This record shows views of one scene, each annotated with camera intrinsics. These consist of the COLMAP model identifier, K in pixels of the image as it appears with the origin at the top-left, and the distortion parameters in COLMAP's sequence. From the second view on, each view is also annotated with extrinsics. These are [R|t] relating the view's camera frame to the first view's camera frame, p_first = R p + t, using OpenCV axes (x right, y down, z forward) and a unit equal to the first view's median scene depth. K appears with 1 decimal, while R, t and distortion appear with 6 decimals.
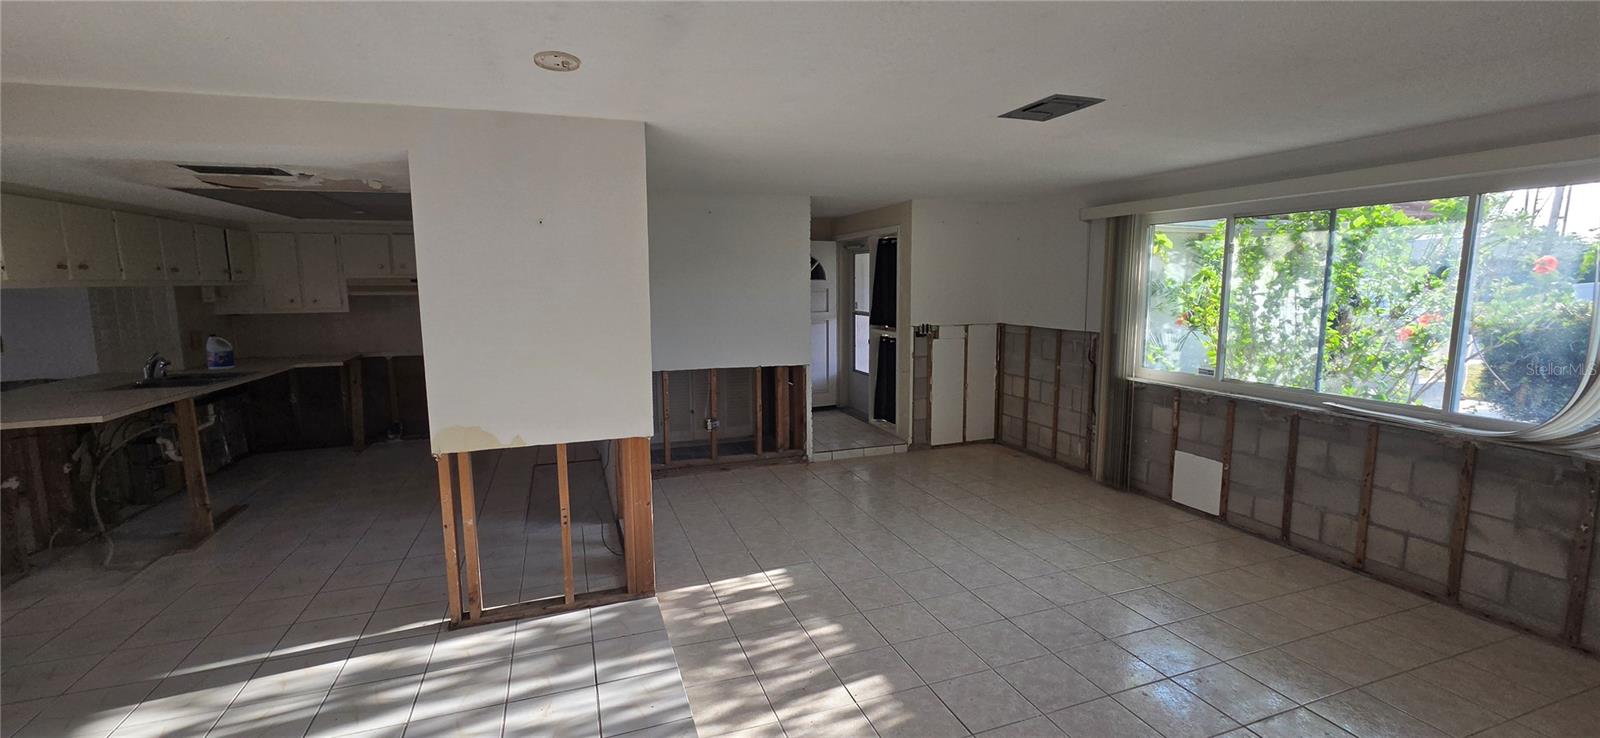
lens RADIAL K [[655.5, 0, 794.1], [0, 655.5, 367.4], [0, 0, 1]] dist [-0.002208, 0.001430]
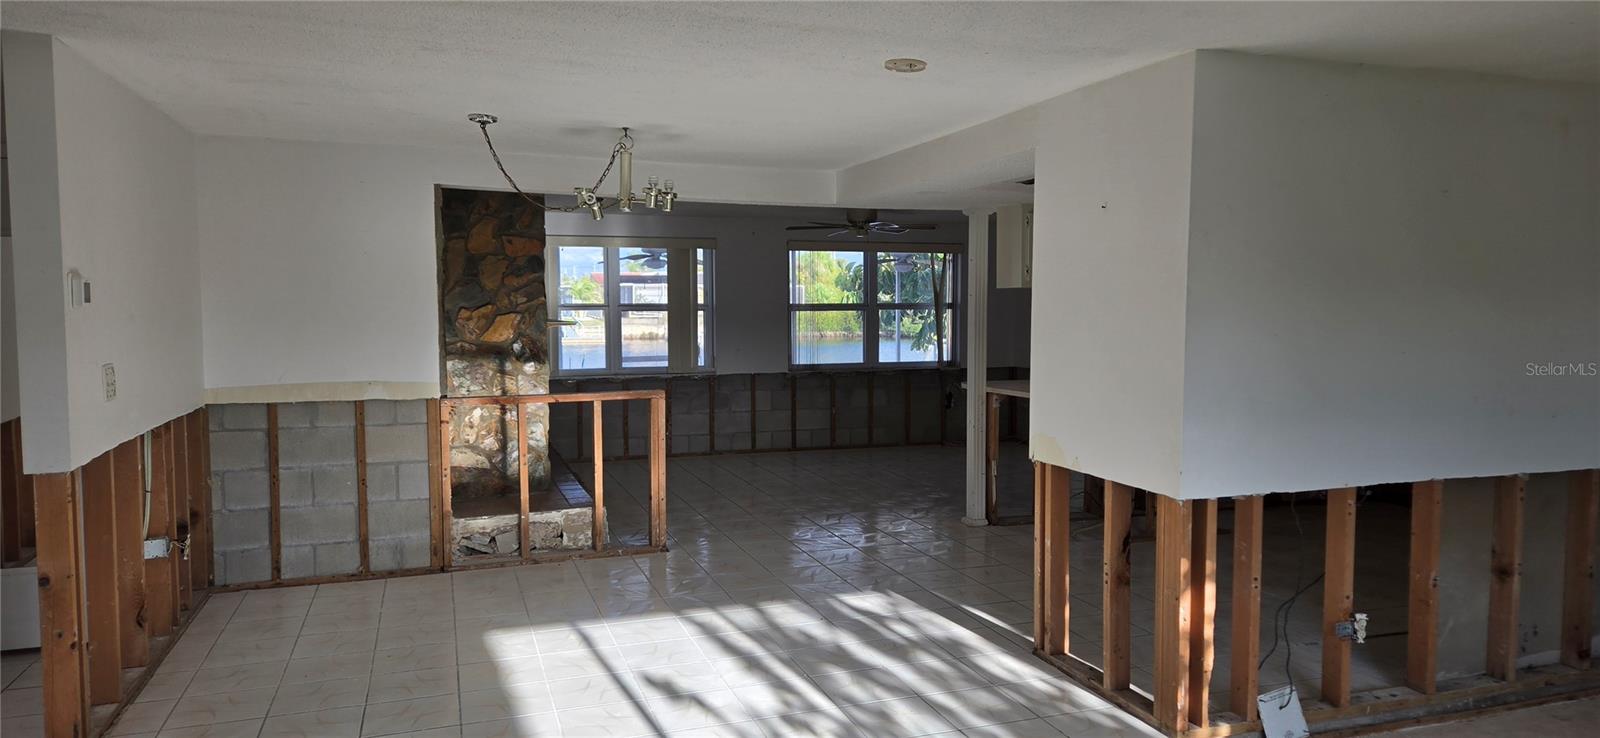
lens RADIAL K [[1068.6, 0, 824.3], [0, 1068.6, 369.8], [0, 0, 1]] dist [0.073979, -0.055363]
pose [[0.002887, 0.078341, -0.996922, 0.641386], [-0.130489, 0.988432, 0.077296, -0.050600], [0.991446, 0.129864, 0.013076, 0.423965]]
